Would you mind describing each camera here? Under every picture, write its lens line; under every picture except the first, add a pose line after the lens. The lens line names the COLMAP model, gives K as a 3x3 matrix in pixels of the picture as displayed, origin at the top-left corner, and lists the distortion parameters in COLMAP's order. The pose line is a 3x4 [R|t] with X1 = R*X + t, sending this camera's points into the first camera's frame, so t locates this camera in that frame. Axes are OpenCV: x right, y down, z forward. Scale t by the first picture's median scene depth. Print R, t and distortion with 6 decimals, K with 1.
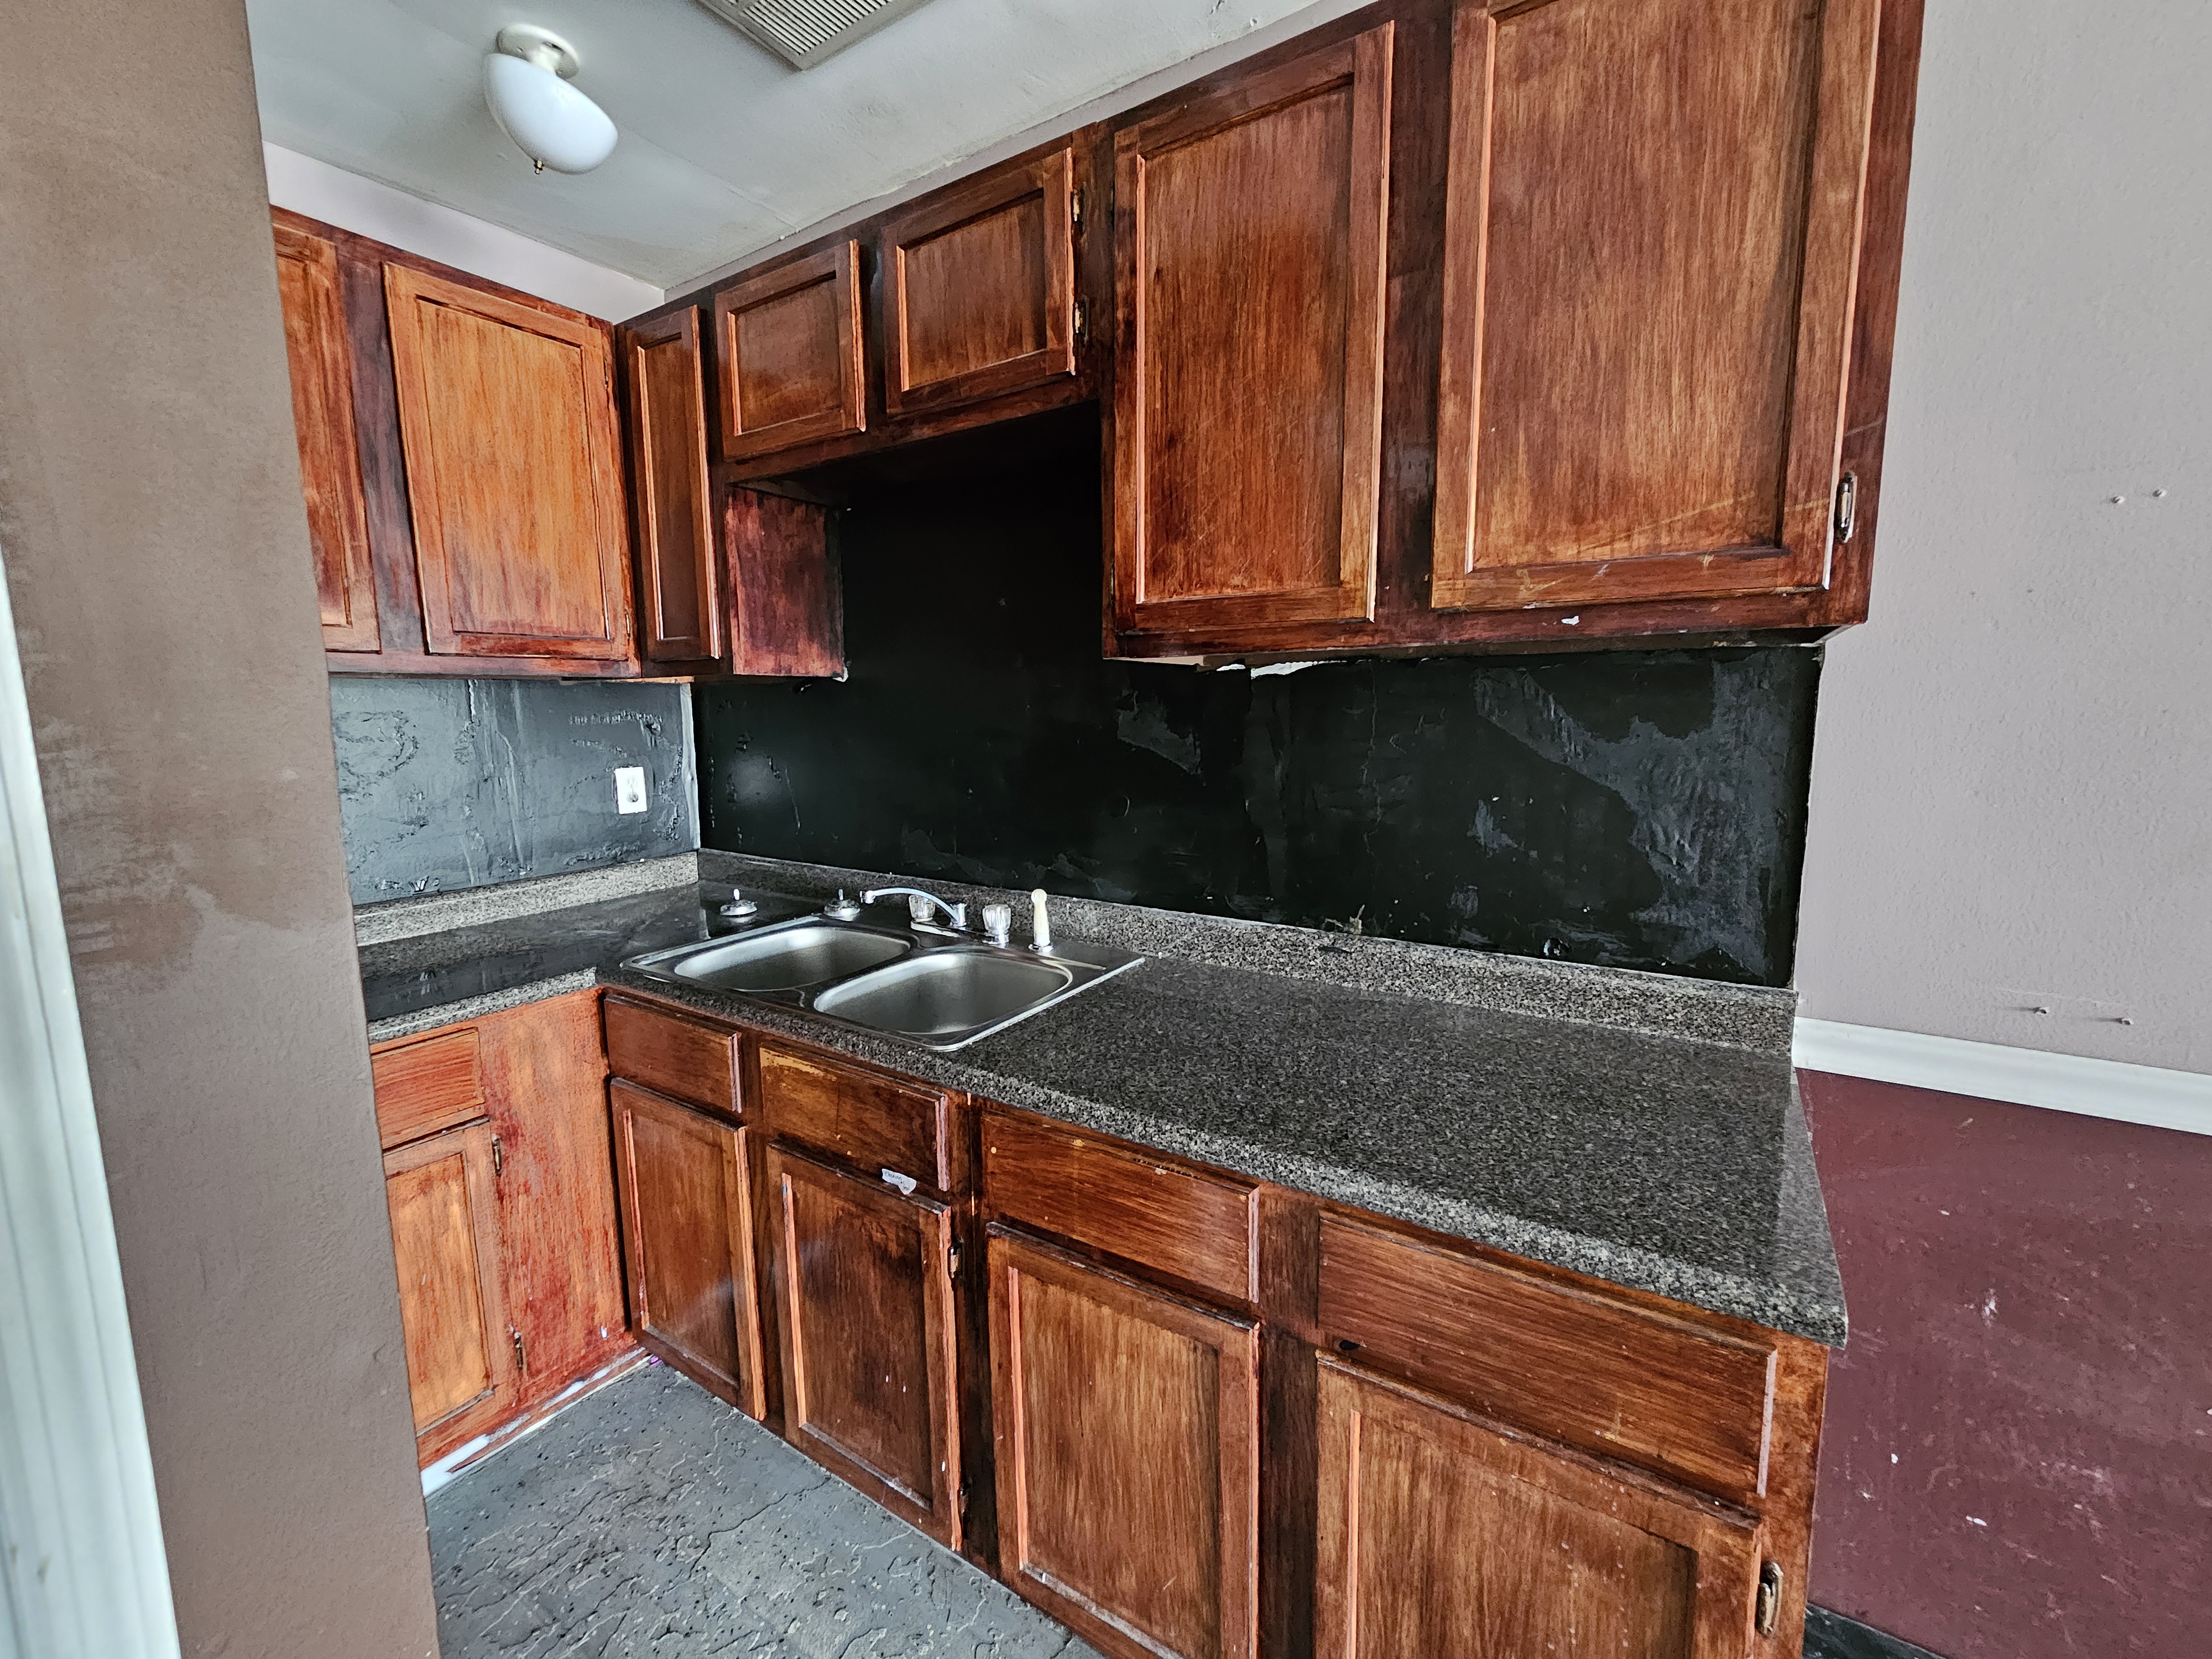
lens RADIAL K [[918.6, 0, 1106.0], [0, 918.6, 829.5], [0, 0, 1]] dist [0.000589, 0.000183]
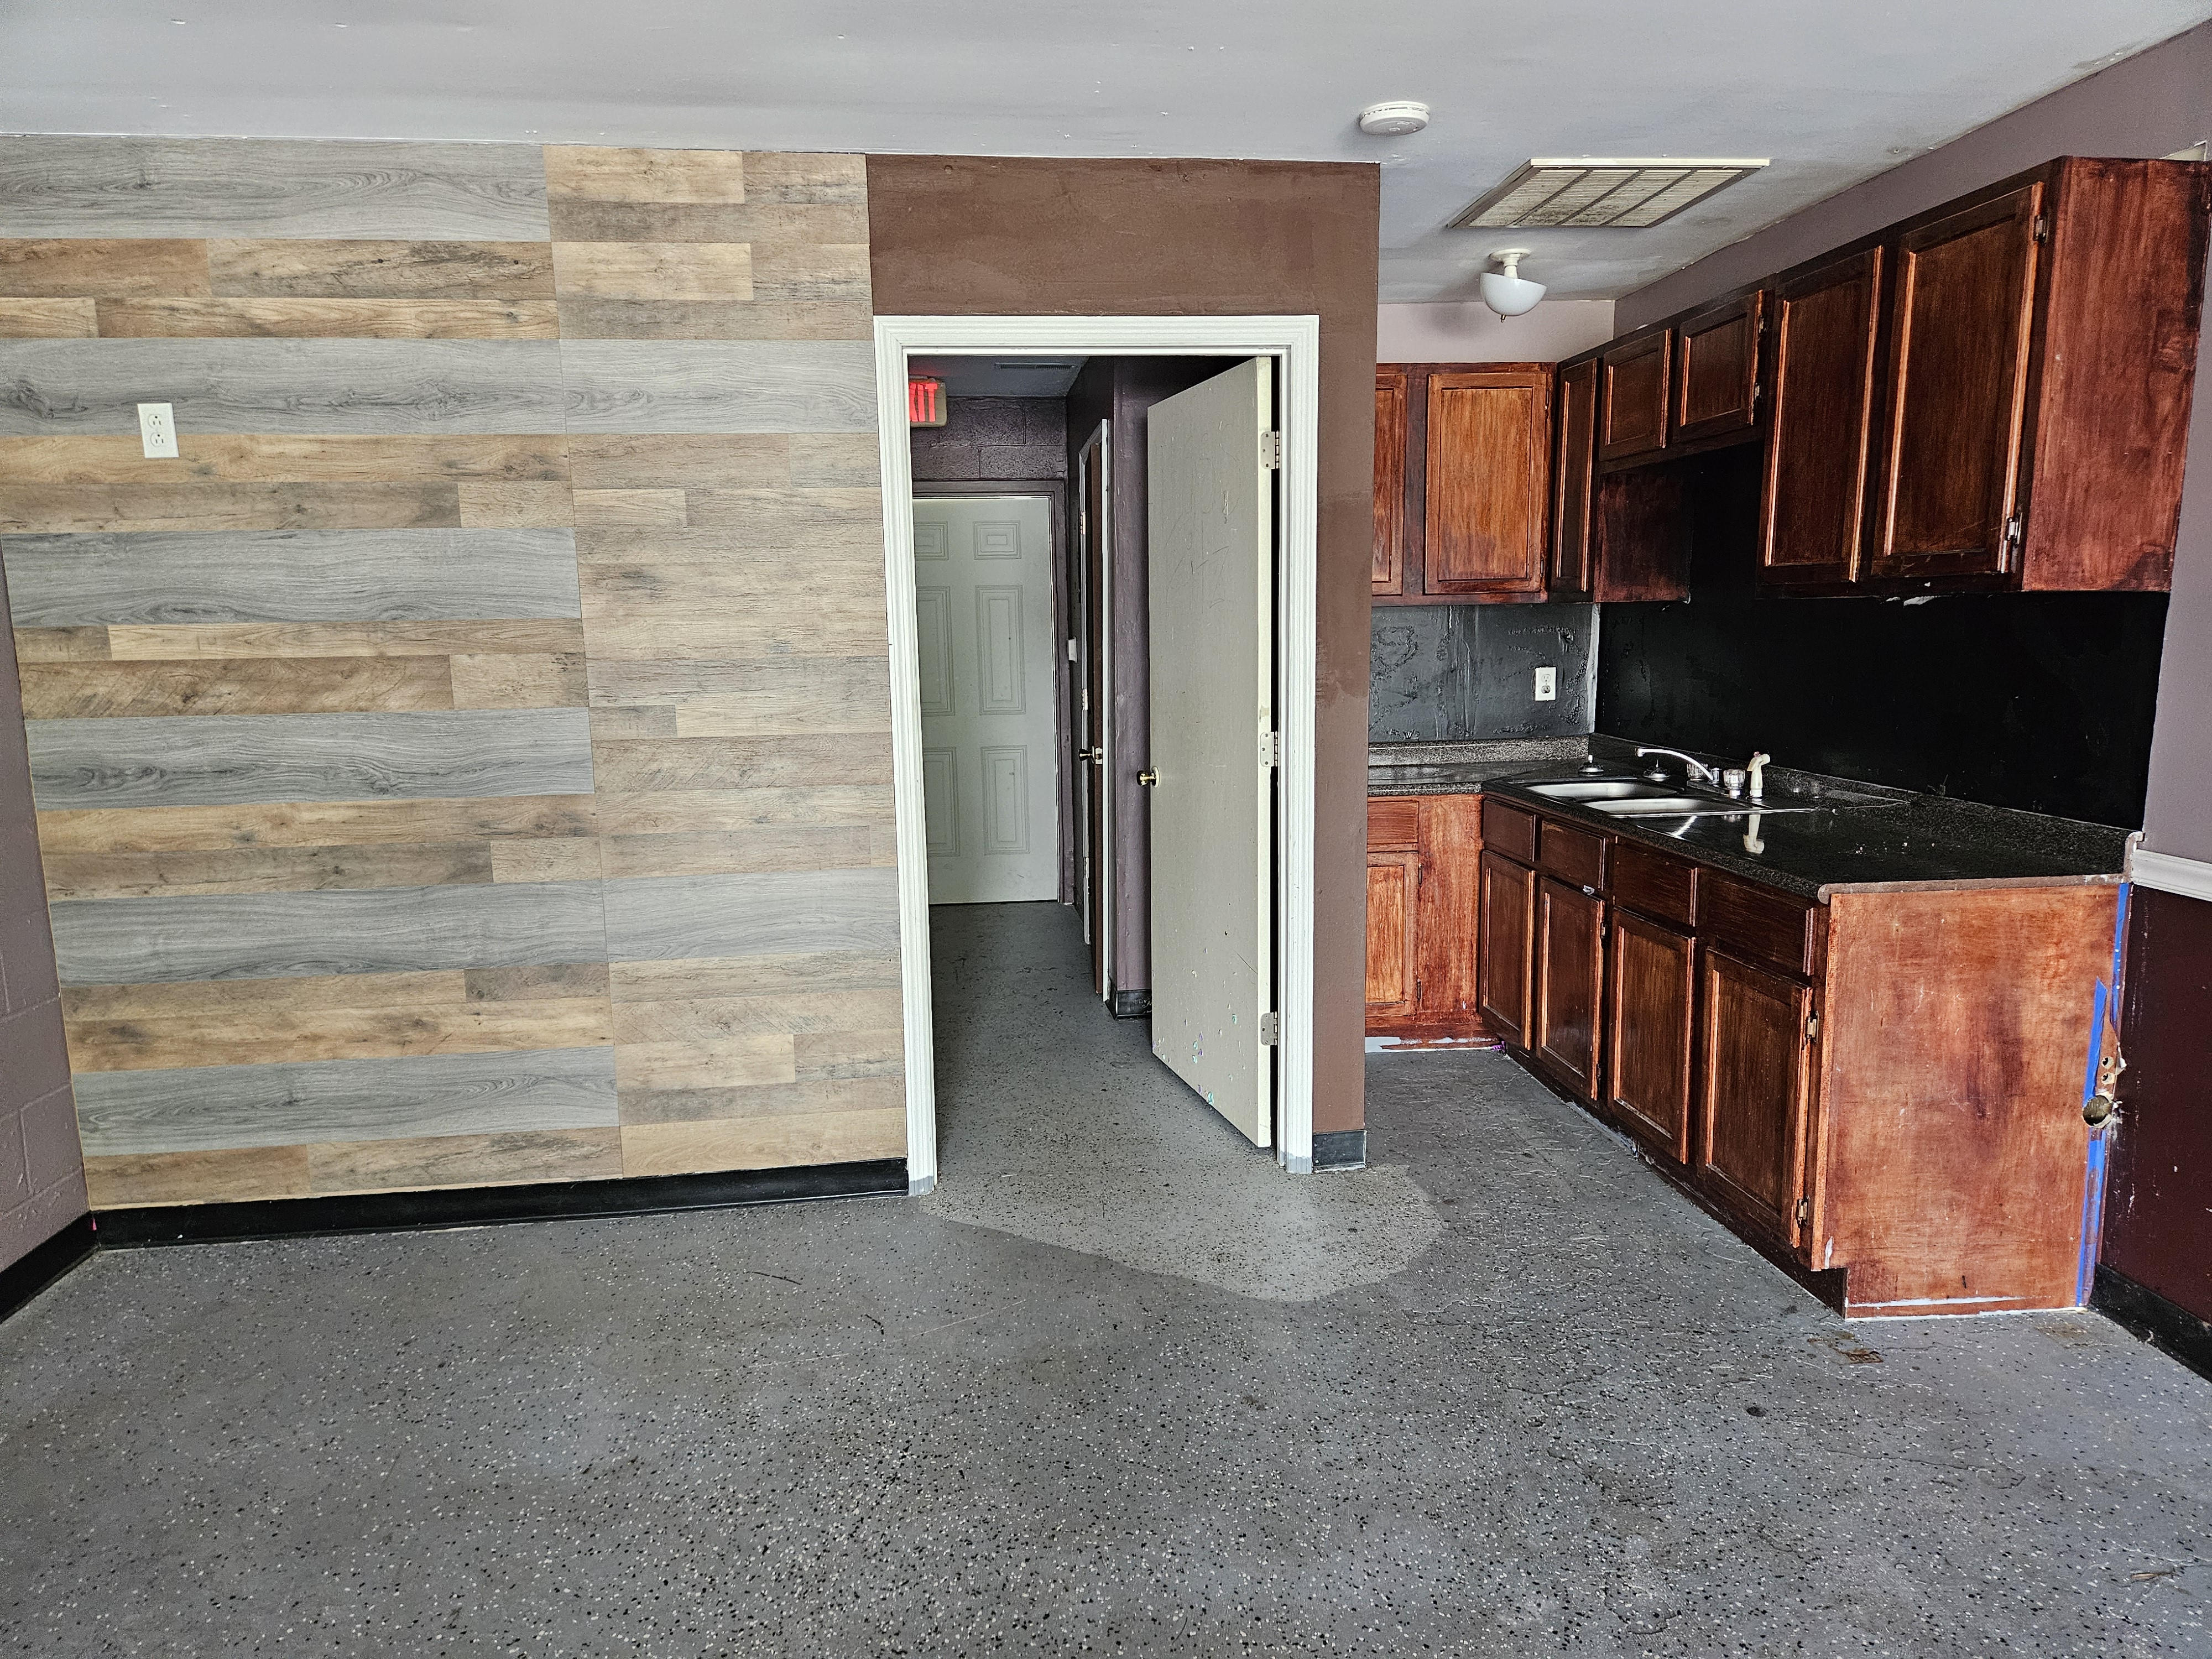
lens RADIAL K [[1466.7, 0, 1106.0], [0, 1466.7, 829.5], [0, 0, 1]] dist [0.041746, -0.001613]
pose [[0.632215, 0.113456, -0.766441, 1.029801], [-0.096620, 0.993043, 0.067301, 0.116585], [0.768745, 0.031505, 0.638779, -1.184930]]
